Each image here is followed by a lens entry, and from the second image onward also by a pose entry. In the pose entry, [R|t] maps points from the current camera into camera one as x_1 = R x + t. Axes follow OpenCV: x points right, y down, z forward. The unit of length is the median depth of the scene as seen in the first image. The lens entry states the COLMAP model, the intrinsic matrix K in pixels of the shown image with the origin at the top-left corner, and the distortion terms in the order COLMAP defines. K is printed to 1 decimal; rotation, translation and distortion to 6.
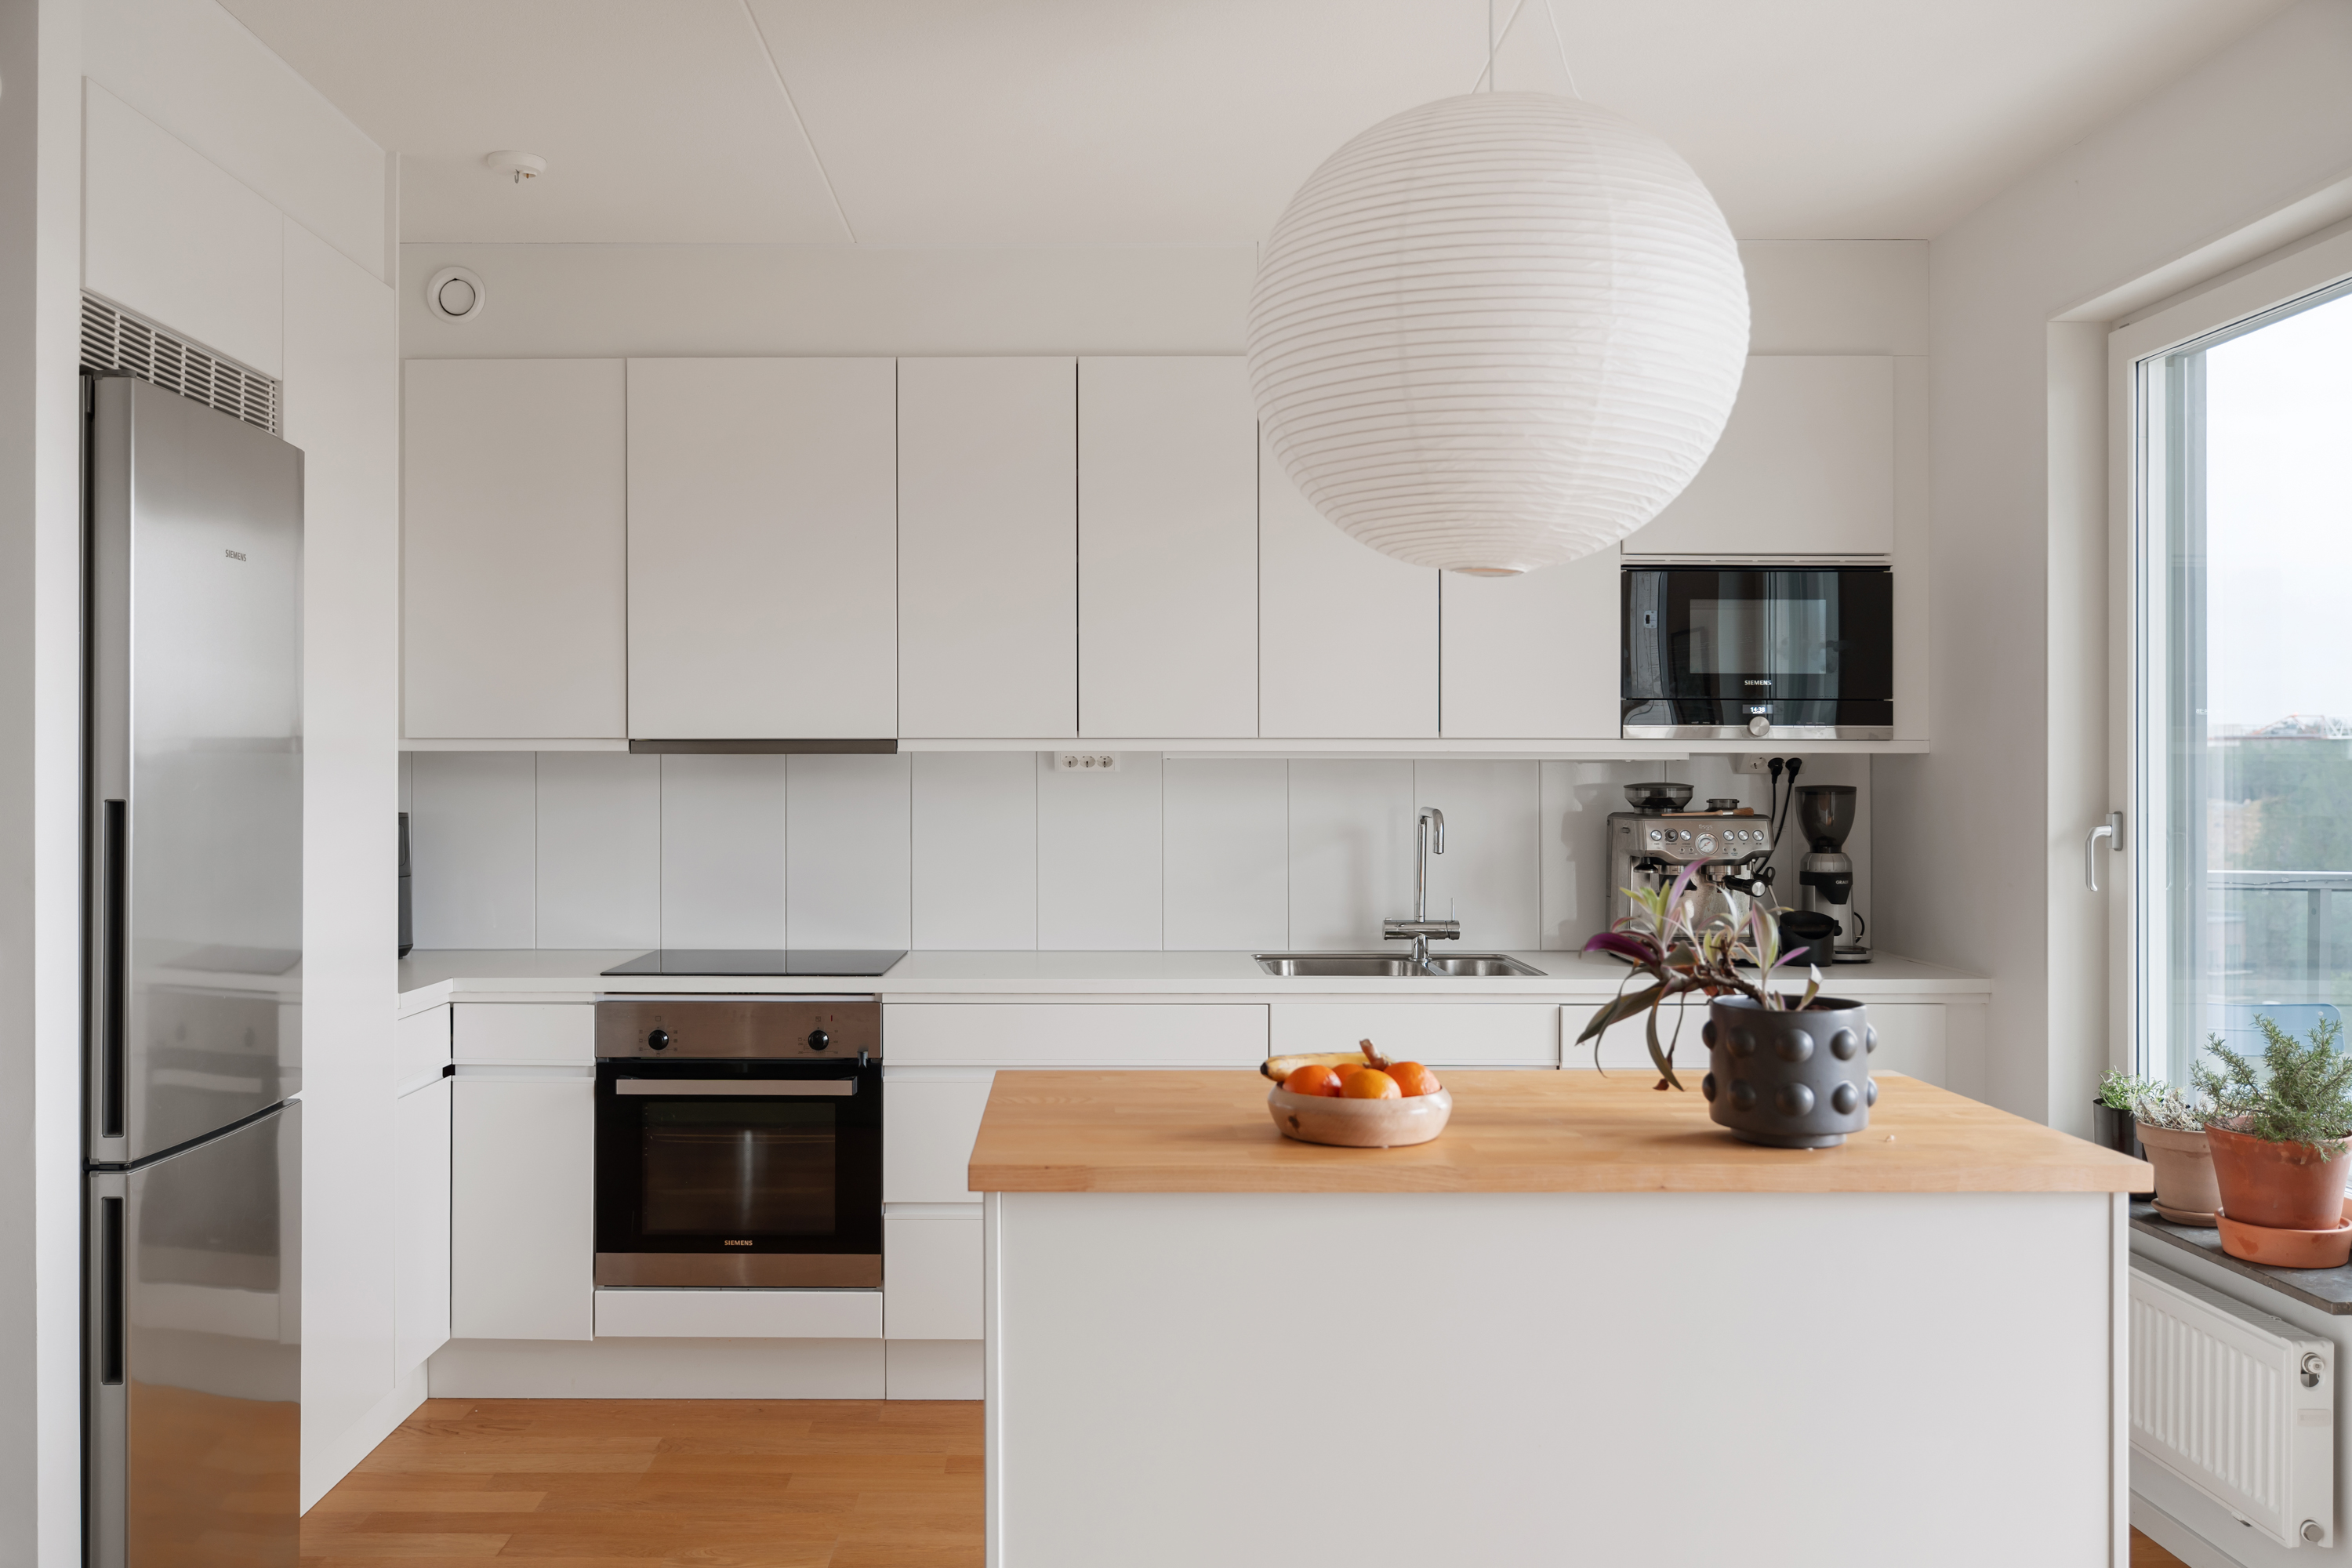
lens RADIAL K [[1874.0, 0, 1101.3], [0, 1874.0, 766.4], [0, 0, 1]] dist [0.008524, 0.011063]
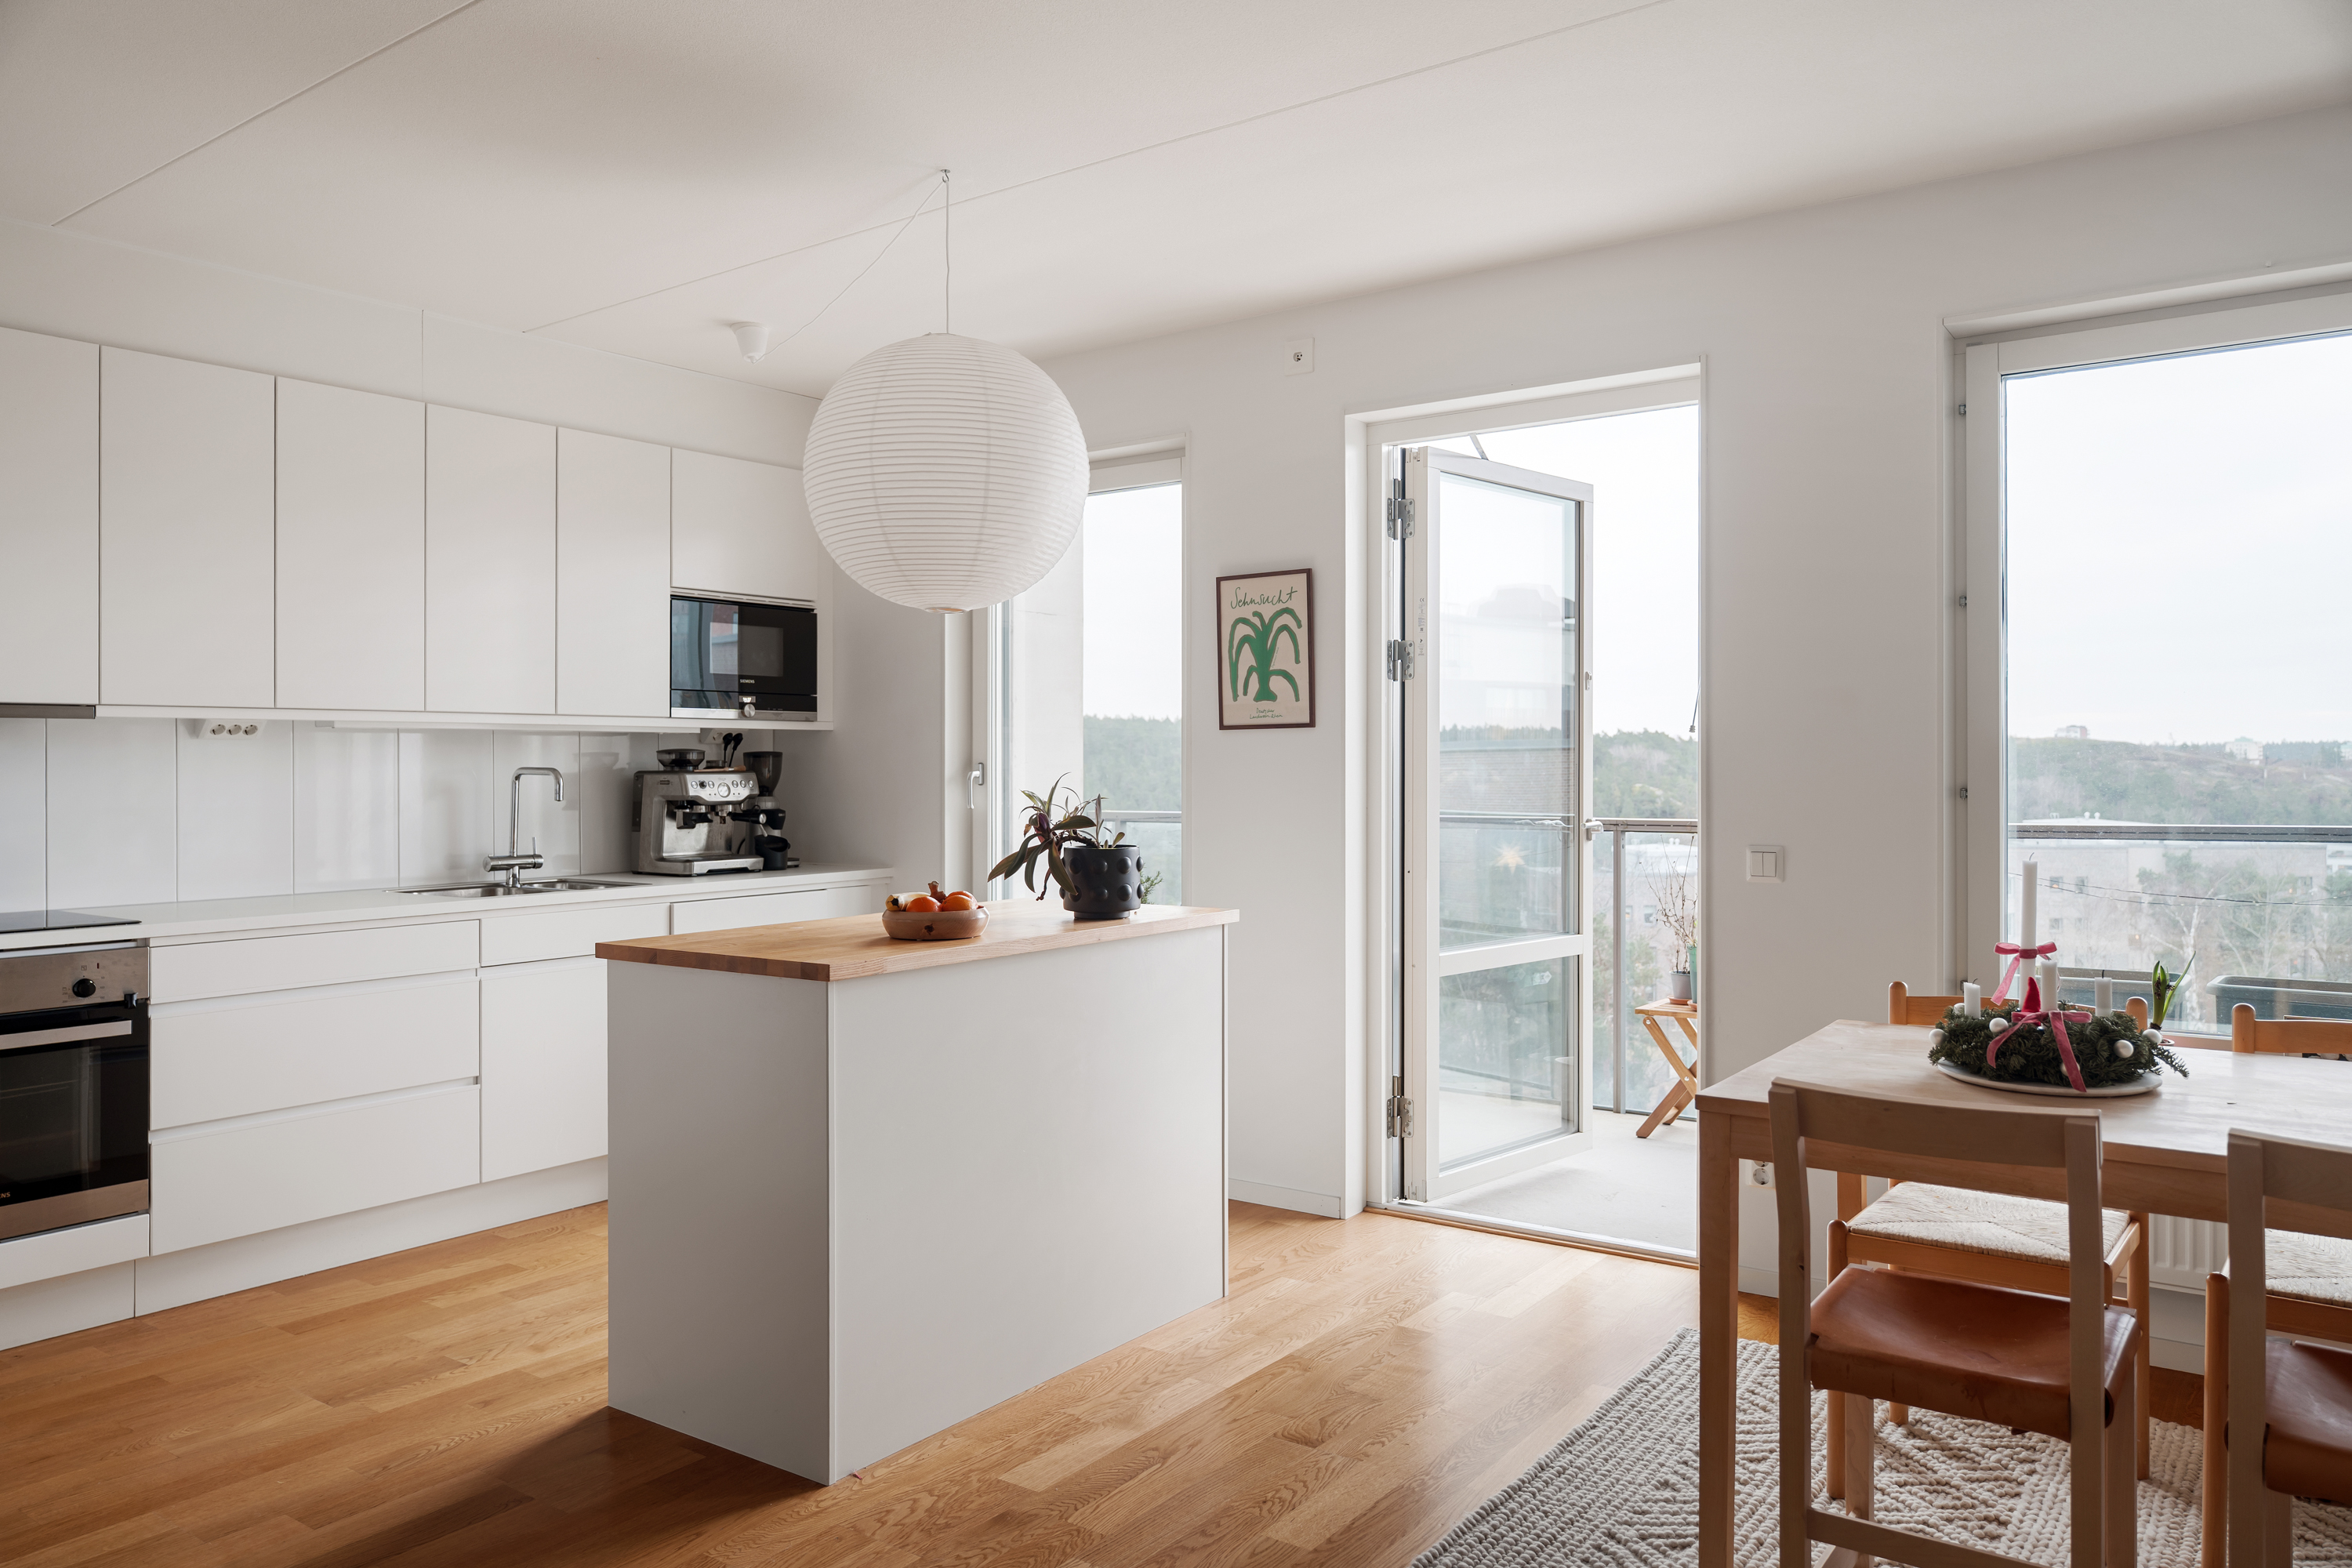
lens RADIAL K [[1687.9, 0, 1175.0], [0, 1687.9, 720.8], [0, 0, 1]] dist [-0.003276, 0.008154]
pose [[0.585536, 0.017361, 0.810461, -0.529284], [0.002737, 0.999723, -0.023392, 0.018813], [-0.810642, 0.015915, 0.585326, -0.051596]]
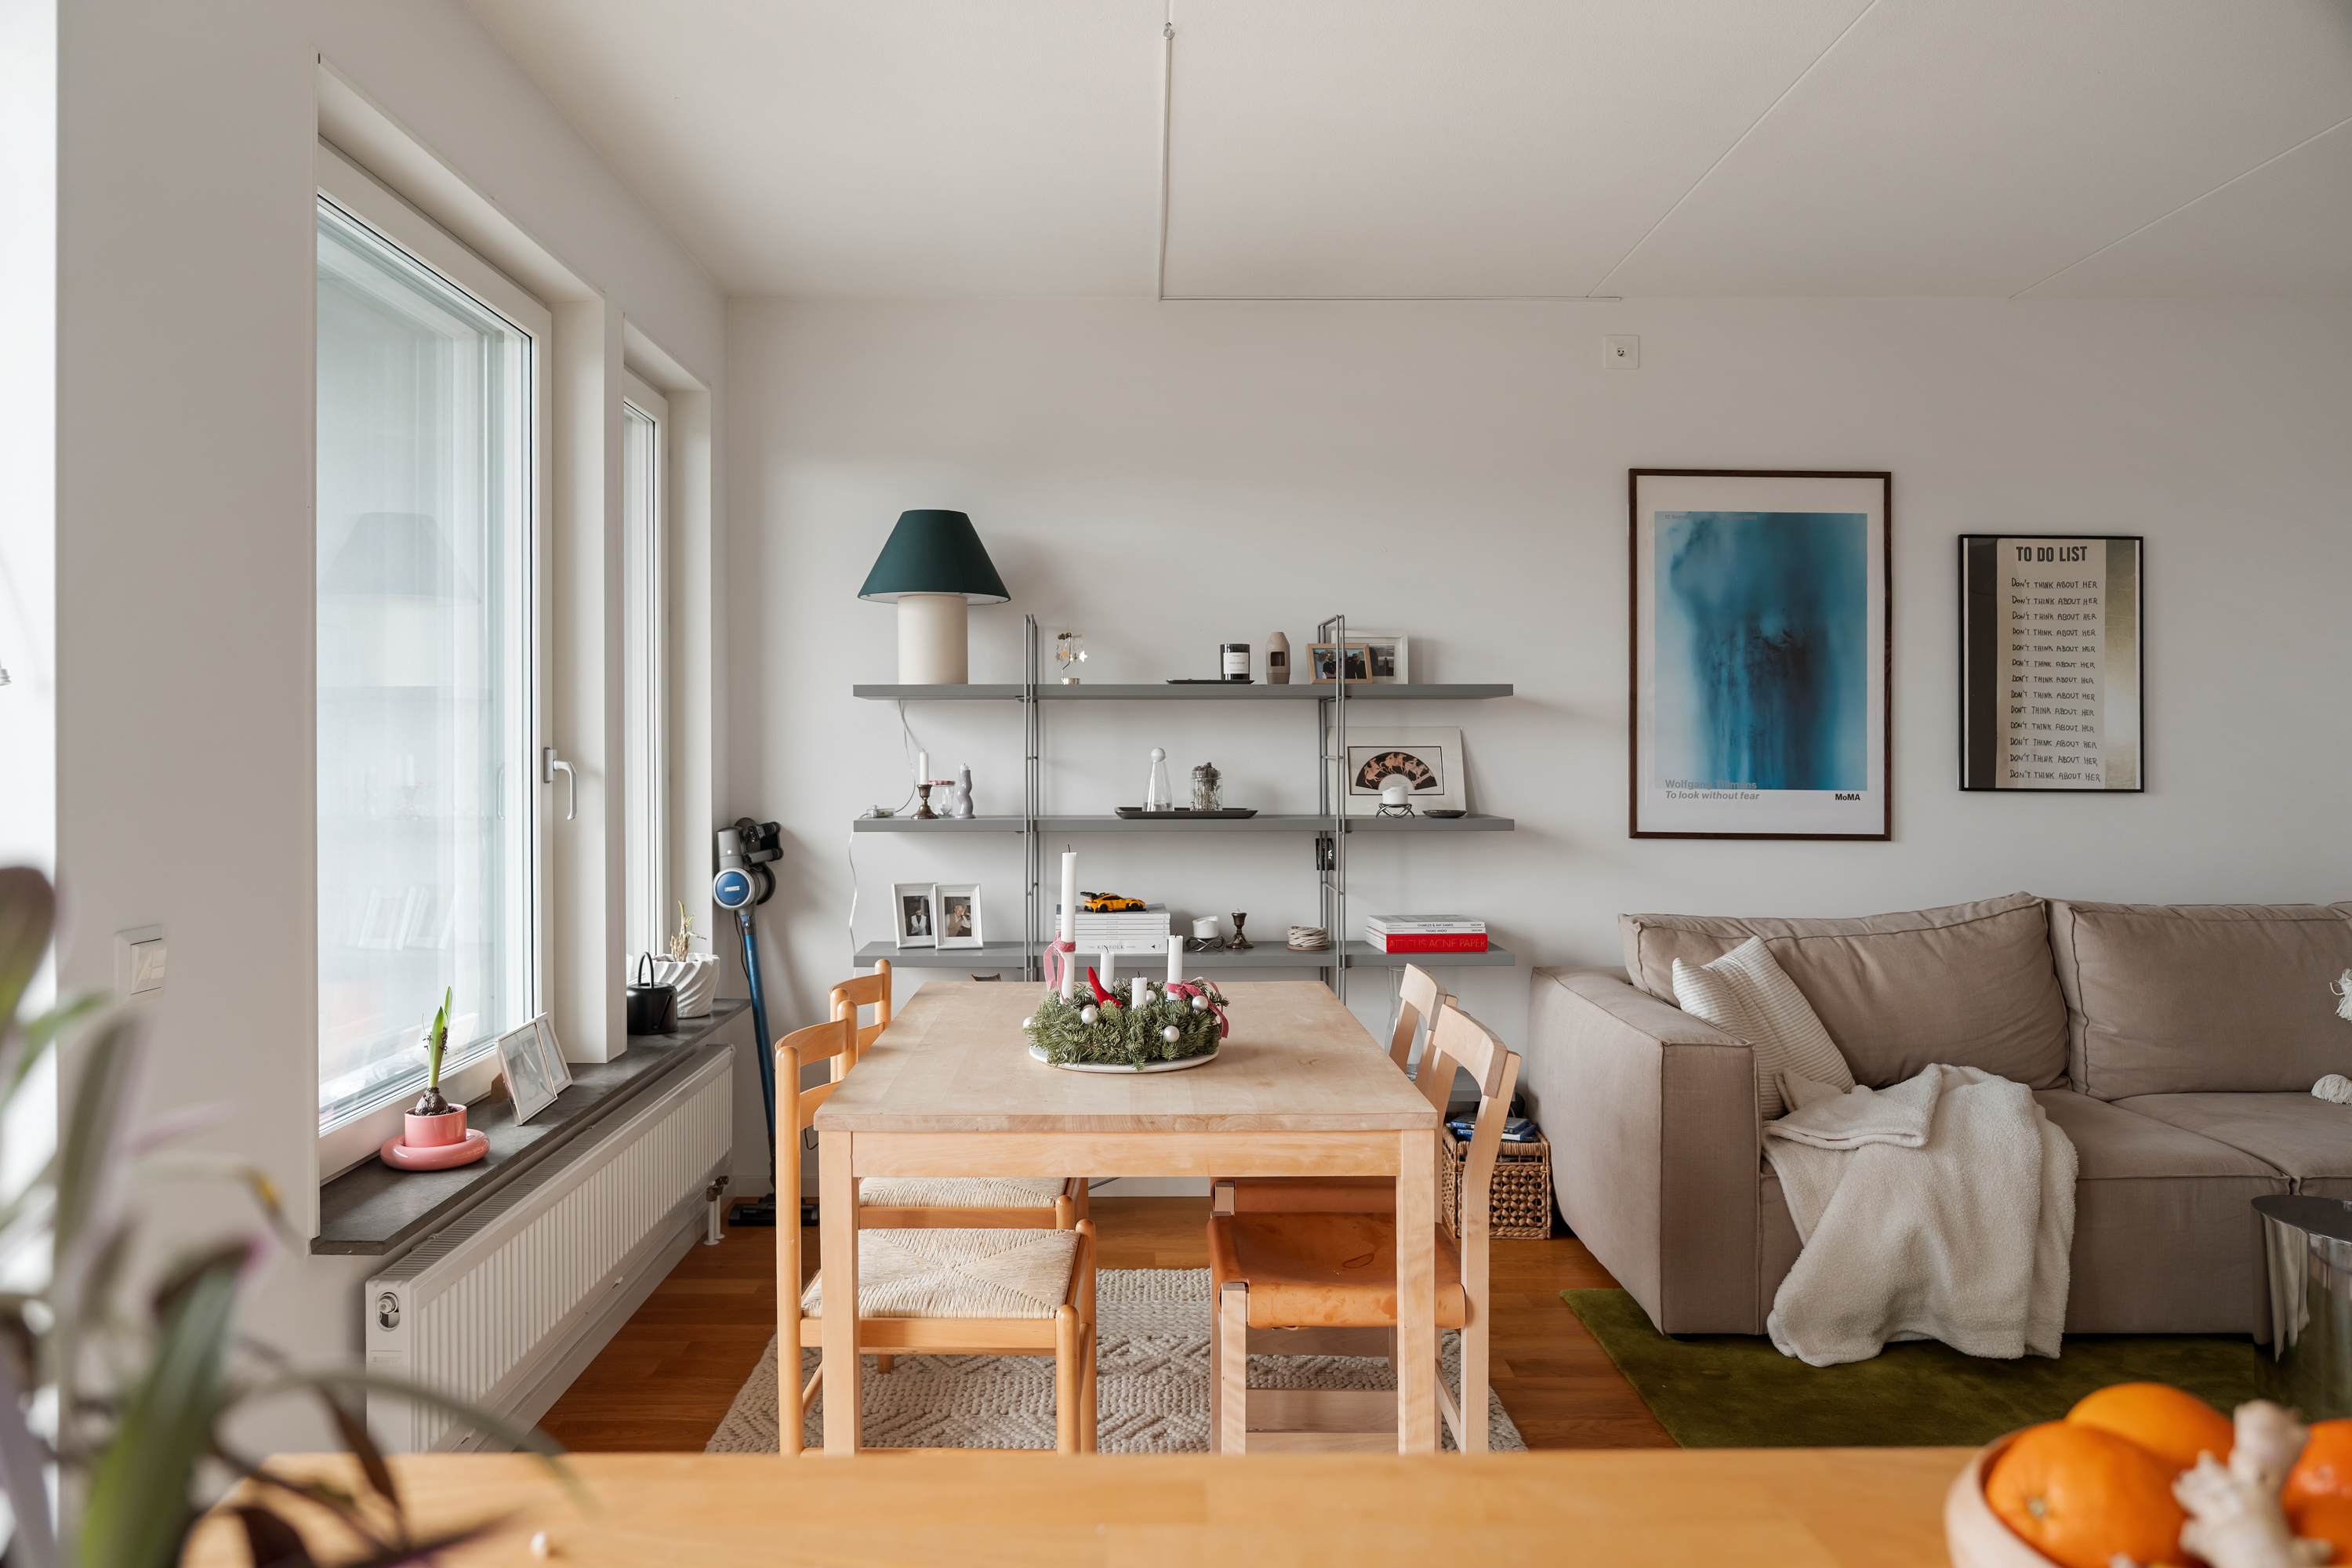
lens RADIAL K [[1599.1, 0, 1213.2], [0, 1599.1, 753.2], [0, 0, 1]] dist [-0.006906, 0.002738]
pose [[-0.999882, 0.000634, -0.015366, 0.142124], [0.000554, 0.999986, 0.005205, 0.016726], [0.015369, 0.005195, -0.999868, 0.685192]]
